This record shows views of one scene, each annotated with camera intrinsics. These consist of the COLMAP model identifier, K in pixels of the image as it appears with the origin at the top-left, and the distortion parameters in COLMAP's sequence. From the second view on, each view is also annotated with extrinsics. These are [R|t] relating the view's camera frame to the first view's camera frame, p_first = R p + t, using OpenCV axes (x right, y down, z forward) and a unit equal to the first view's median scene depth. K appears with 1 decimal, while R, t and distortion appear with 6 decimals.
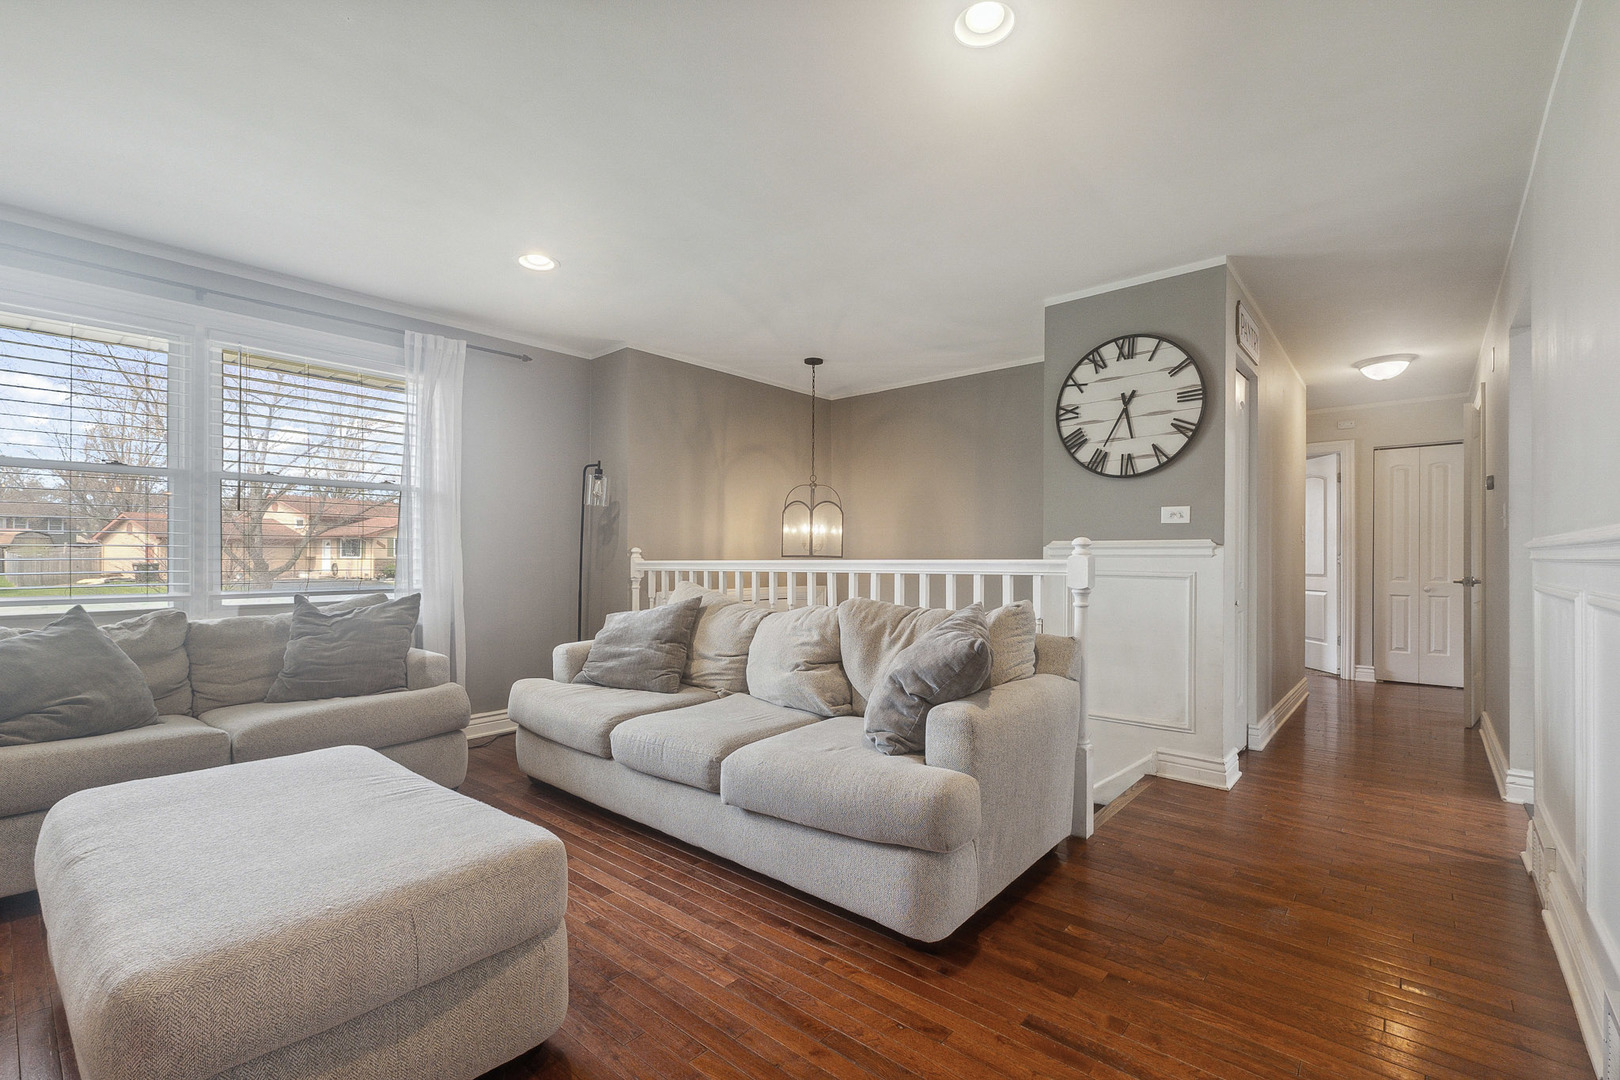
lens RADIAL K [[710.8, 0, 817.1], [0, 710.8, 571.9], [0, 0, 1]] dist [0.000919, 0.003038]
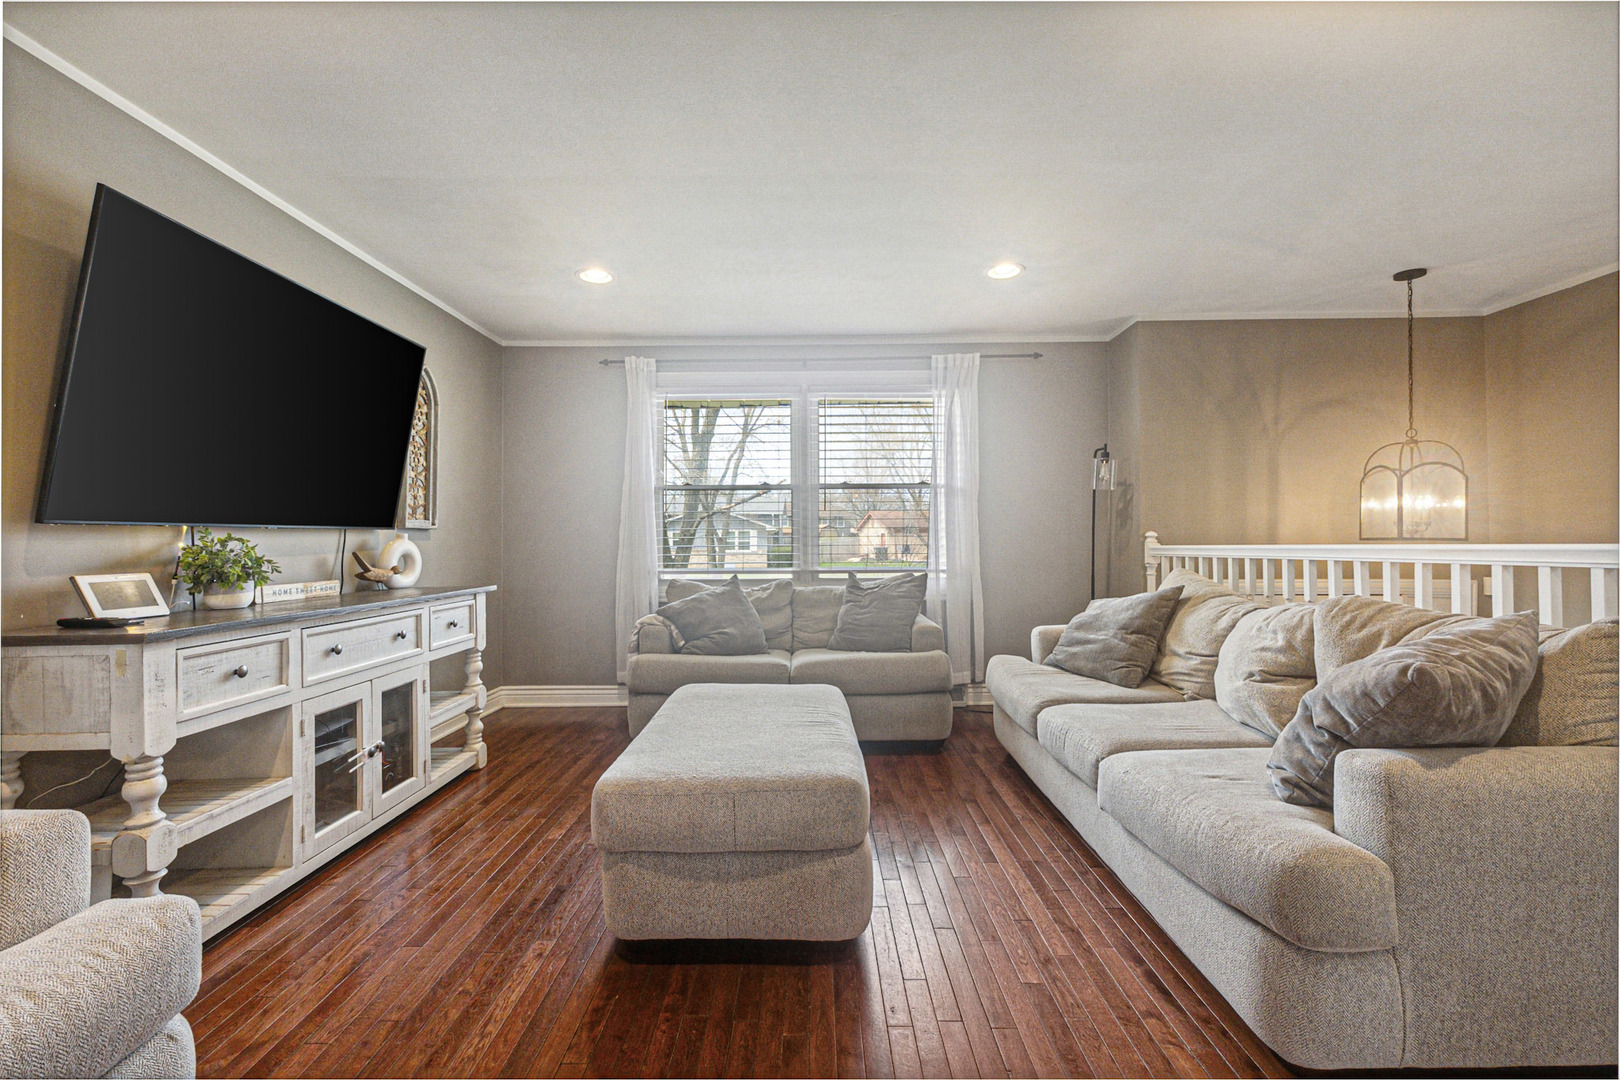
lens RADIAL K [[710.8, 0, 803.7], [0, 710.8, 544.4], [0, 0, 1]] dist [0.000919, 0.003038]
pose [[0.638416, -0.002959, -0.769686, 0.243425], [-0.009533, 0.999886, -0.011751, -0.002554], [0.769632, 0.014840, 0.638315, 0.076283]]
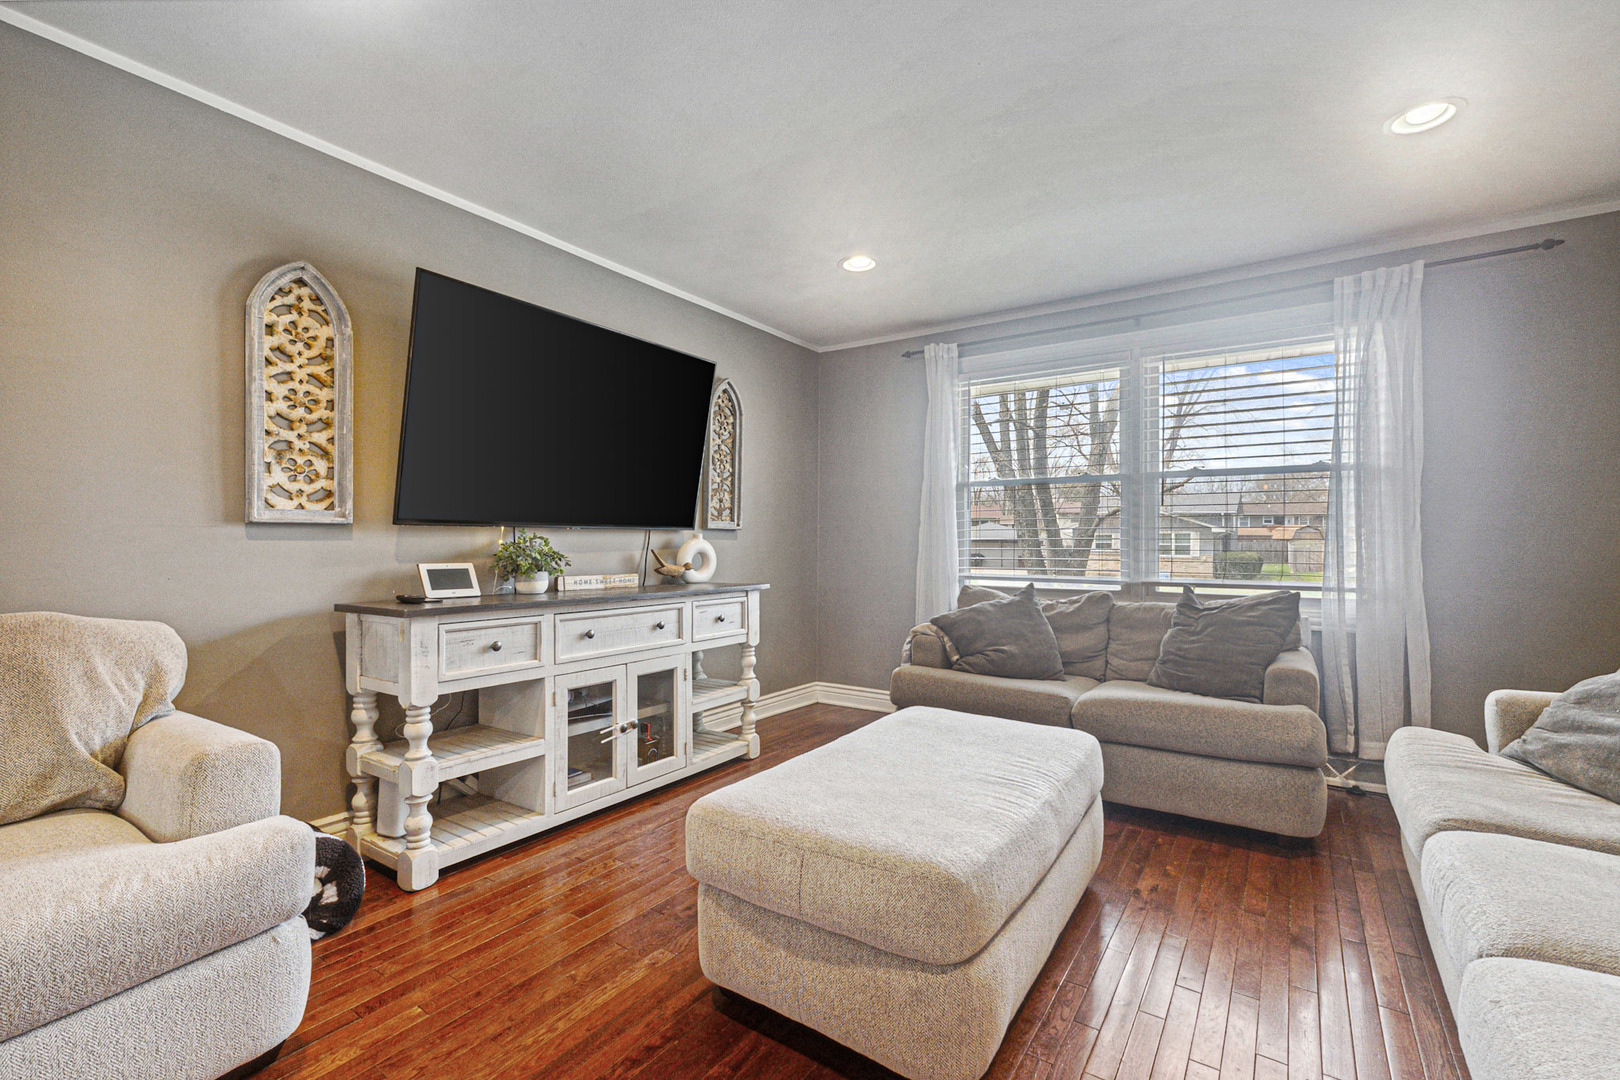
lens RADIAL K [[710.8, 0, 797.8], [0, 710.8, 548.6], [0, 0, 1]] dist [0.000919, 0.003038]
pose [[0.092483, 0.004693, -0.995703, 0.231441], [-0.026682, 0.999641, 0.002233, -0.008057], [0.995357, 0.026361, 0.092575, 0.348396]]
